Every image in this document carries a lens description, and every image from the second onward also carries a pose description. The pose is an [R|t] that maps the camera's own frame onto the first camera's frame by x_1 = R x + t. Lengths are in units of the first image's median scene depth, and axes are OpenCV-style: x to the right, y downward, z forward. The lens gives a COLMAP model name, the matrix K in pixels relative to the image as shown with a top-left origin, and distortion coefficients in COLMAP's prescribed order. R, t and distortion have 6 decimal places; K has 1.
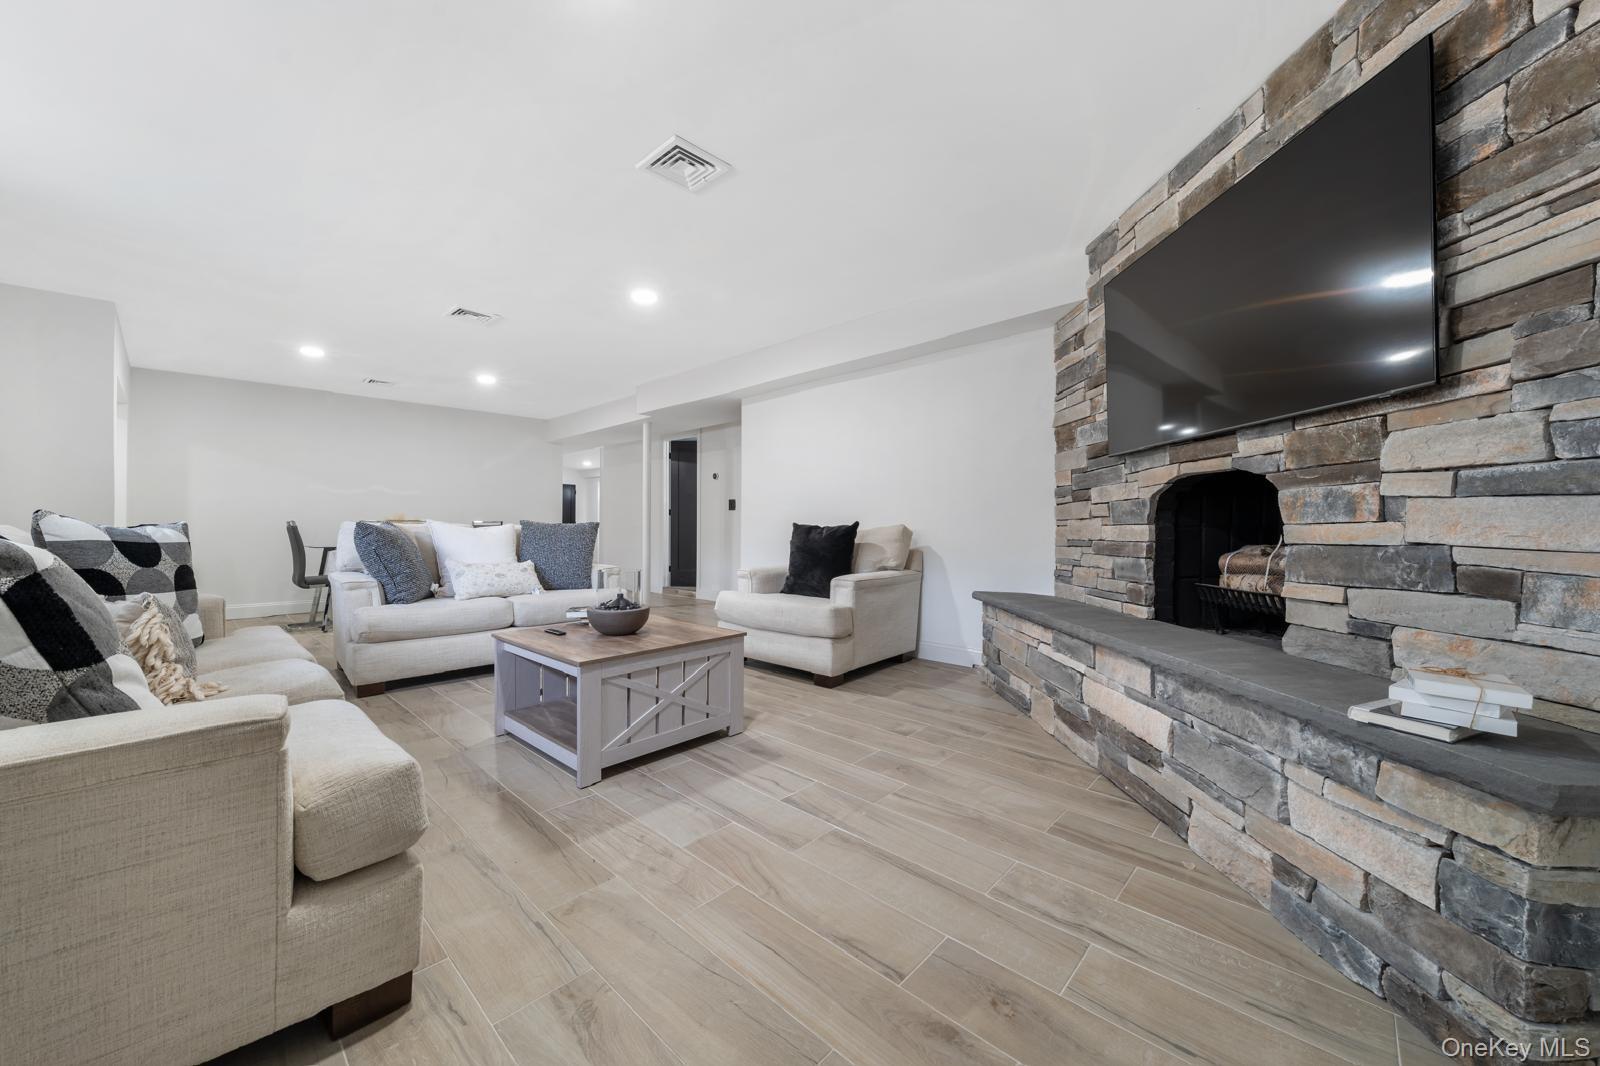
lens RADIAL K [[586.0, 0, 797.9], [0, 586.0, 528.5], [0, 0, 1]] dist [-0.003206, -0.000009]
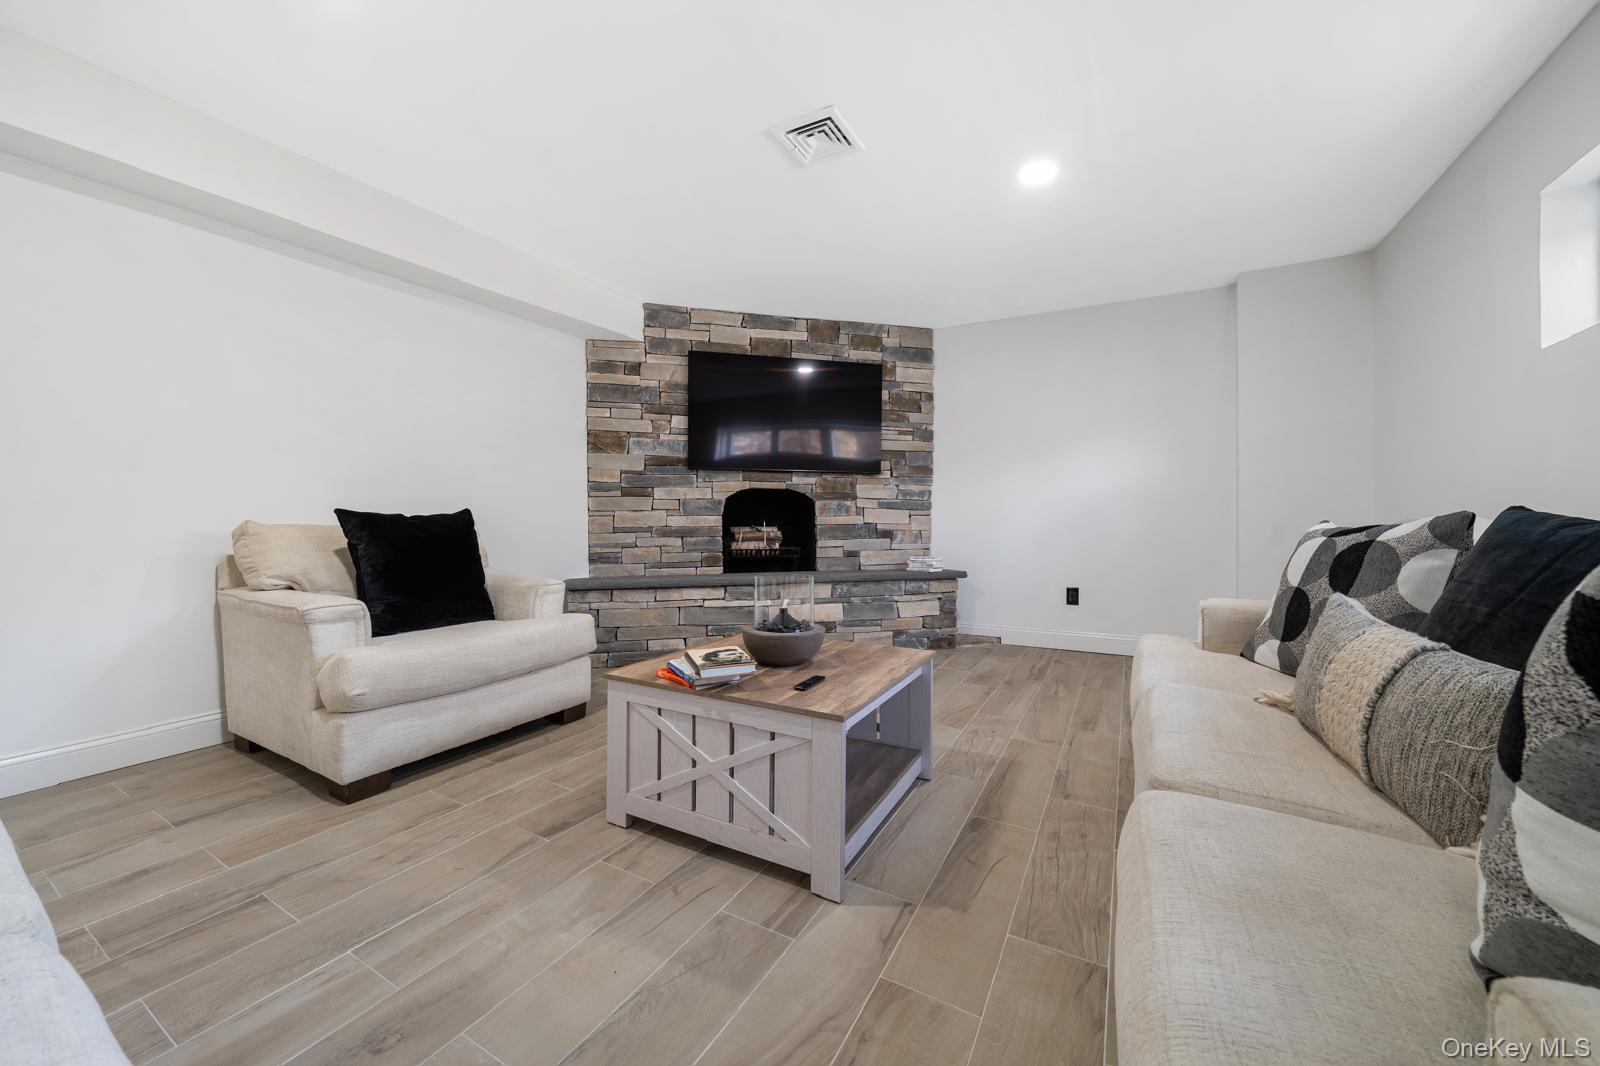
lens RADIAL K [[586.0, 0, 795.6], [0, 586.0, 517.2], [0, 0, 1]] dist [-0.003206, -0.000009]
pose [[-0.239191, -0.002215, 0.970970, -1.521662], [0.000155, 0.999997, 0.002320, -0.008397], [-0.970973, 0.000705, -0.239190, 1.750369]]
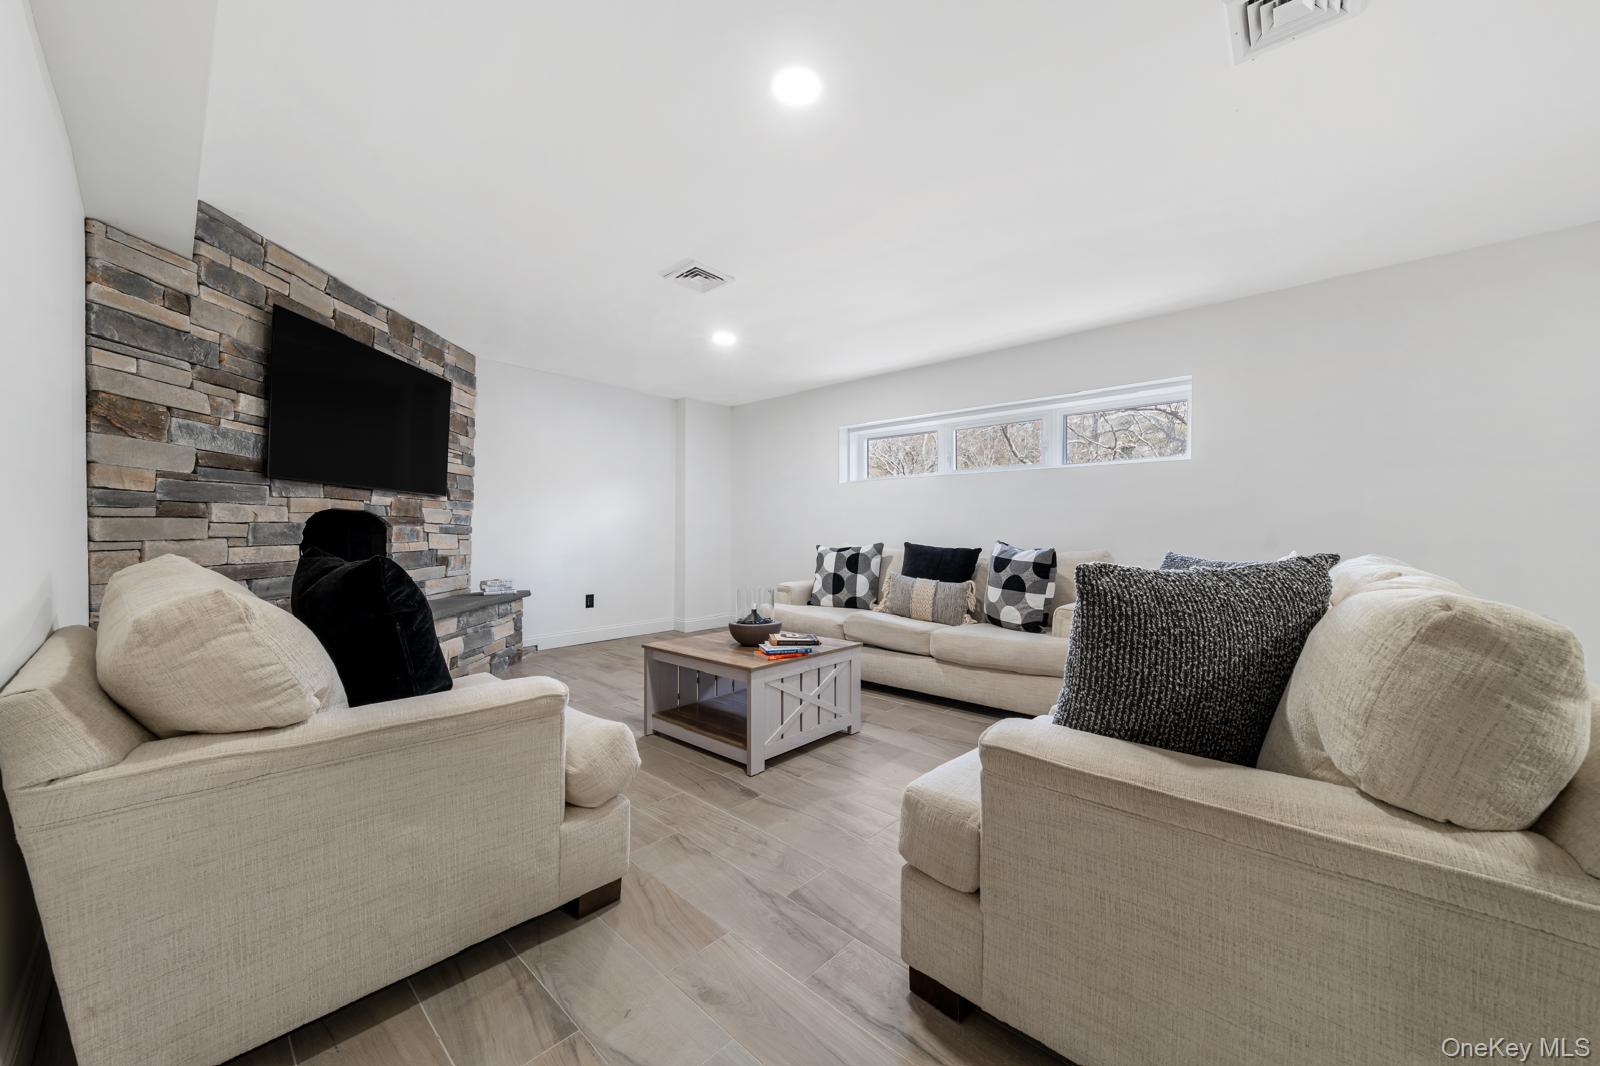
lens RADIAL K [[586.0, 0, 800.3], [0, 586.0, 532.9], [0, 0, 1]] dist [-0.003206, -0.000009]
pose [[-0.999914, -0.007532, -0.010754, -0.569584], [-0.007569, 0.999966, 0.003399, -0.062676], [0.010728, 0.003480, -0.999936, 3.198932]]
